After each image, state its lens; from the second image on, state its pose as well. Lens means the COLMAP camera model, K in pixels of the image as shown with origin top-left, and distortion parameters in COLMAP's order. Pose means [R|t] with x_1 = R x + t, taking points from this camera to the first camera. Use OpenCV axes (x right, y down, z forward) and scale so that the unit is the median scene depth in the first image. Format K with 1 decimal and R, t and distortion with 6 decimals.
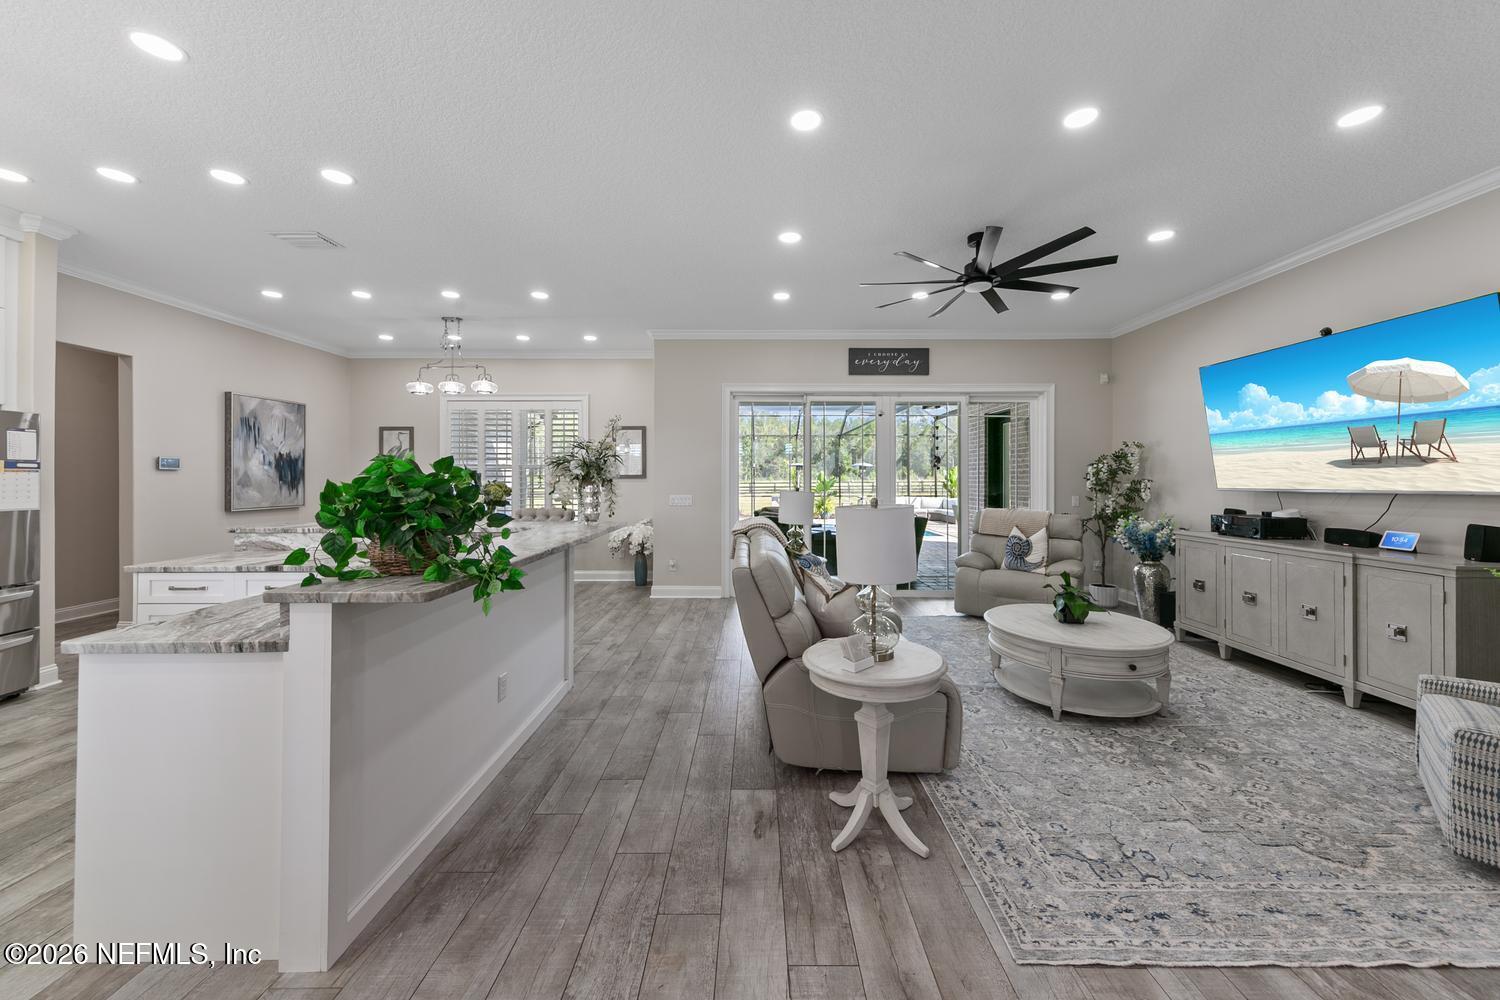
lens RADIAL K [[536.9, 0, 740.9], [0, 536.9, 476.4], [0, 0, 1]] dist [0.012671, -0.000302]
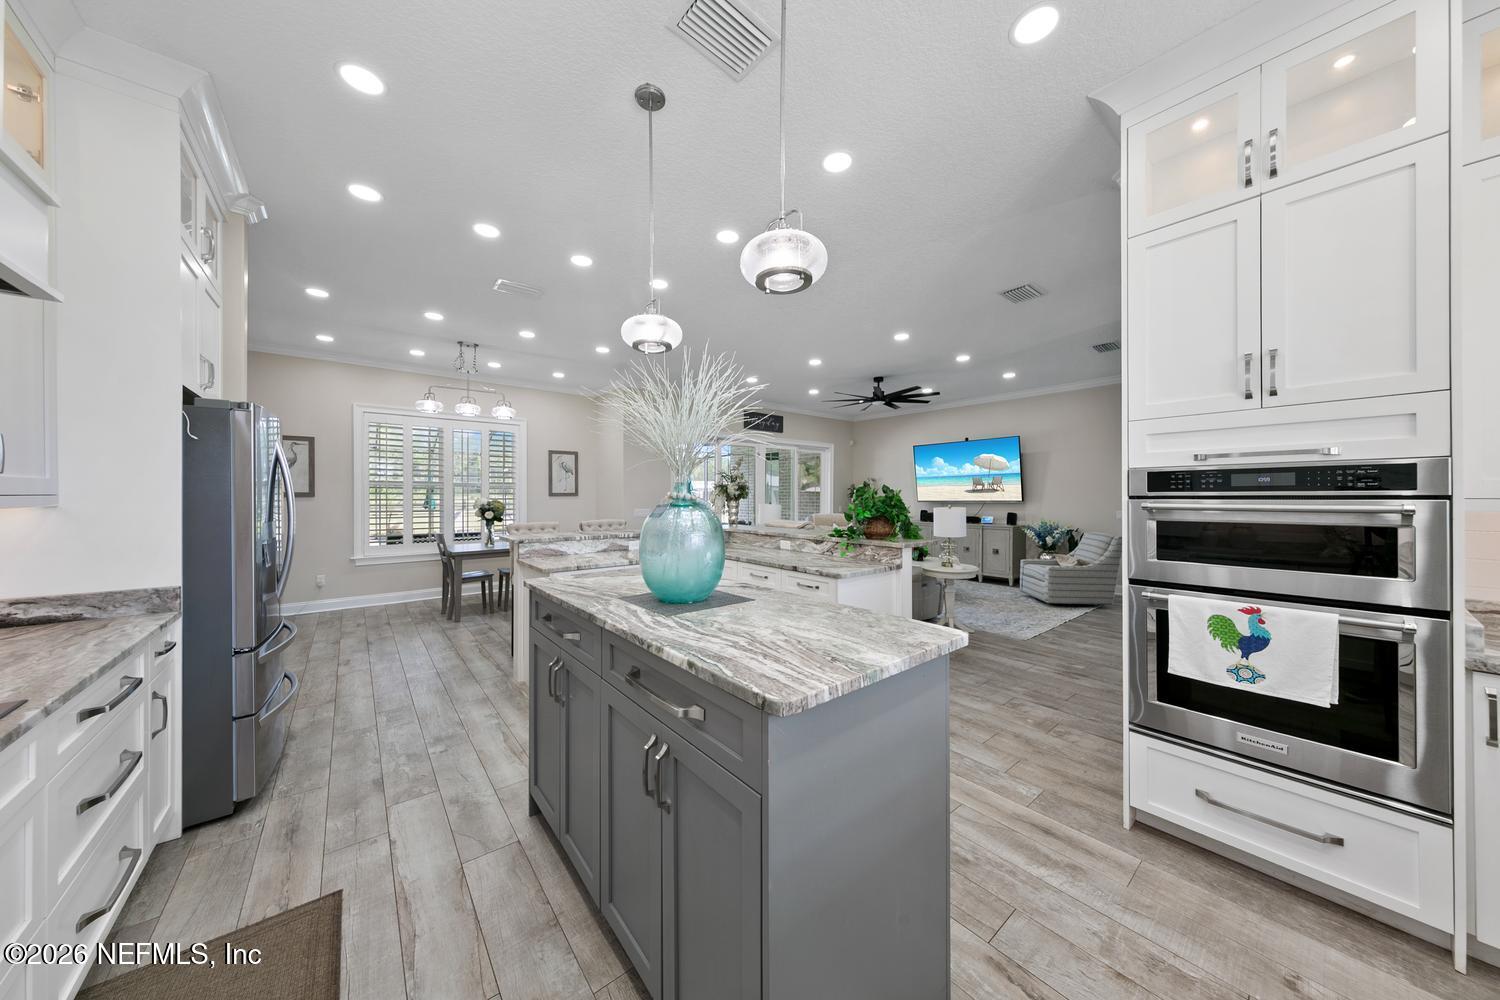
lens RADIAL K [[484.0, 0, 733.4], [0, 484.0, 499.7], [0, 0, 1]] dist [0.000553, 0.000020]
pose [[0.784108, -0.002669, 0.620618, -1.146373], [-0.004866, 0.999934, 0.010448, -0.002608], [-0.620605, -0.011212, 0.784043, -0.096629]]
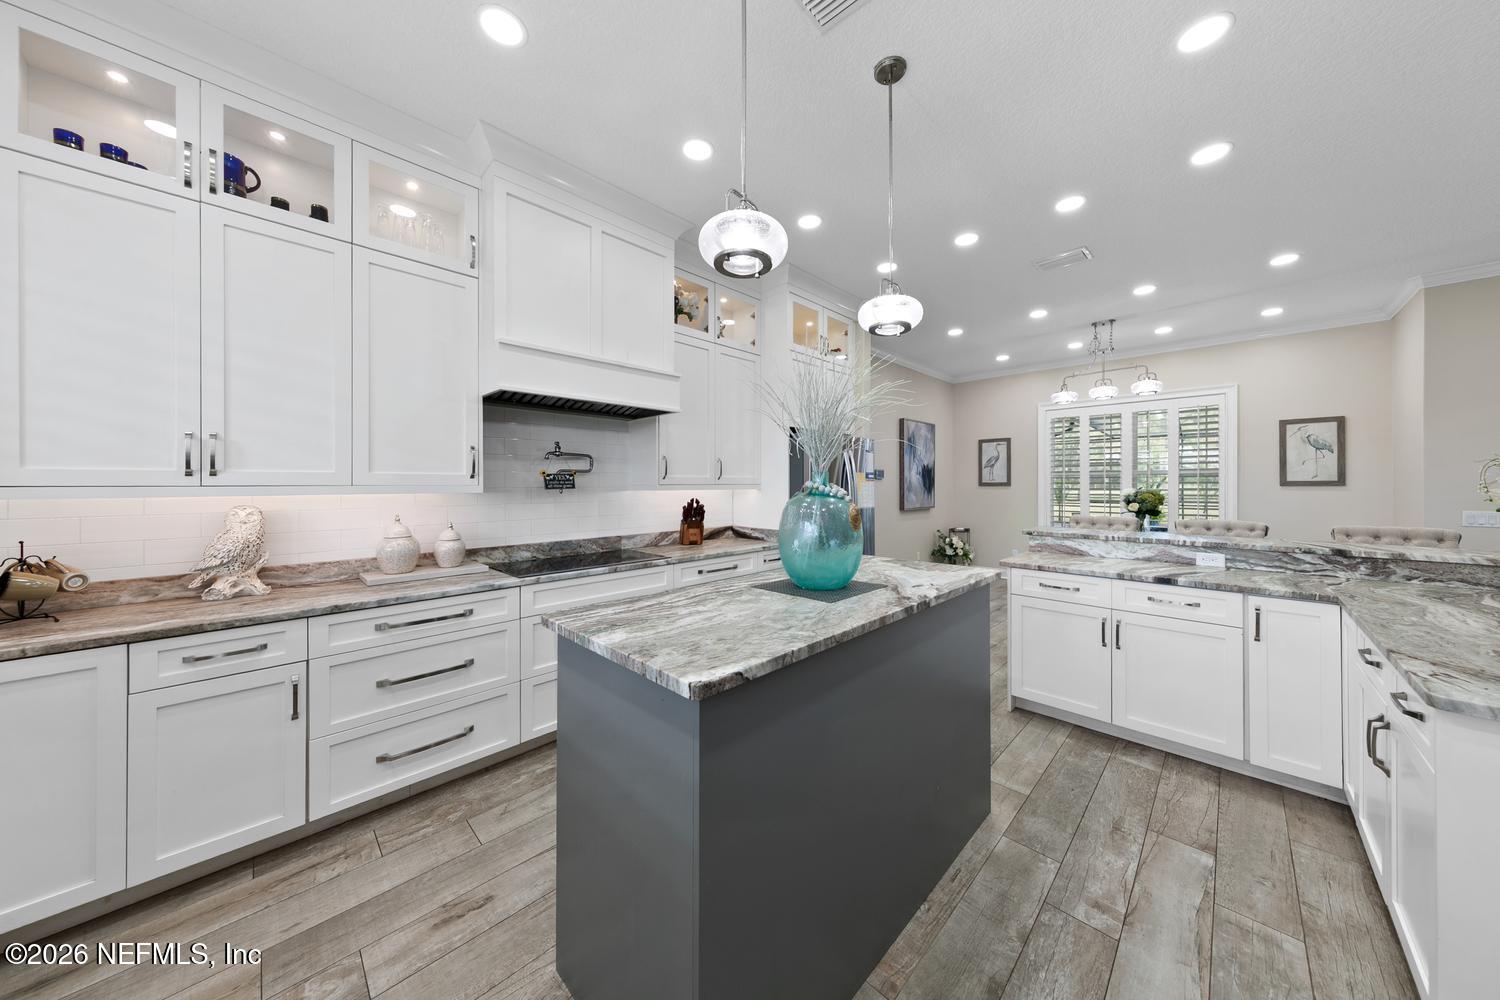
lens RADIAL K [[472.8, 0, 765.4], [0, 472.8, 489.1], [0, 0, 1]] dist [0.002767, 0.000076]
pose [[0.725654, 0.008608, -0.688006, -0.618800], [0.001523, 0.999899, 0.014116, -0.004369], [0.688058, -0.011291, 0.725568, -0.075551]]
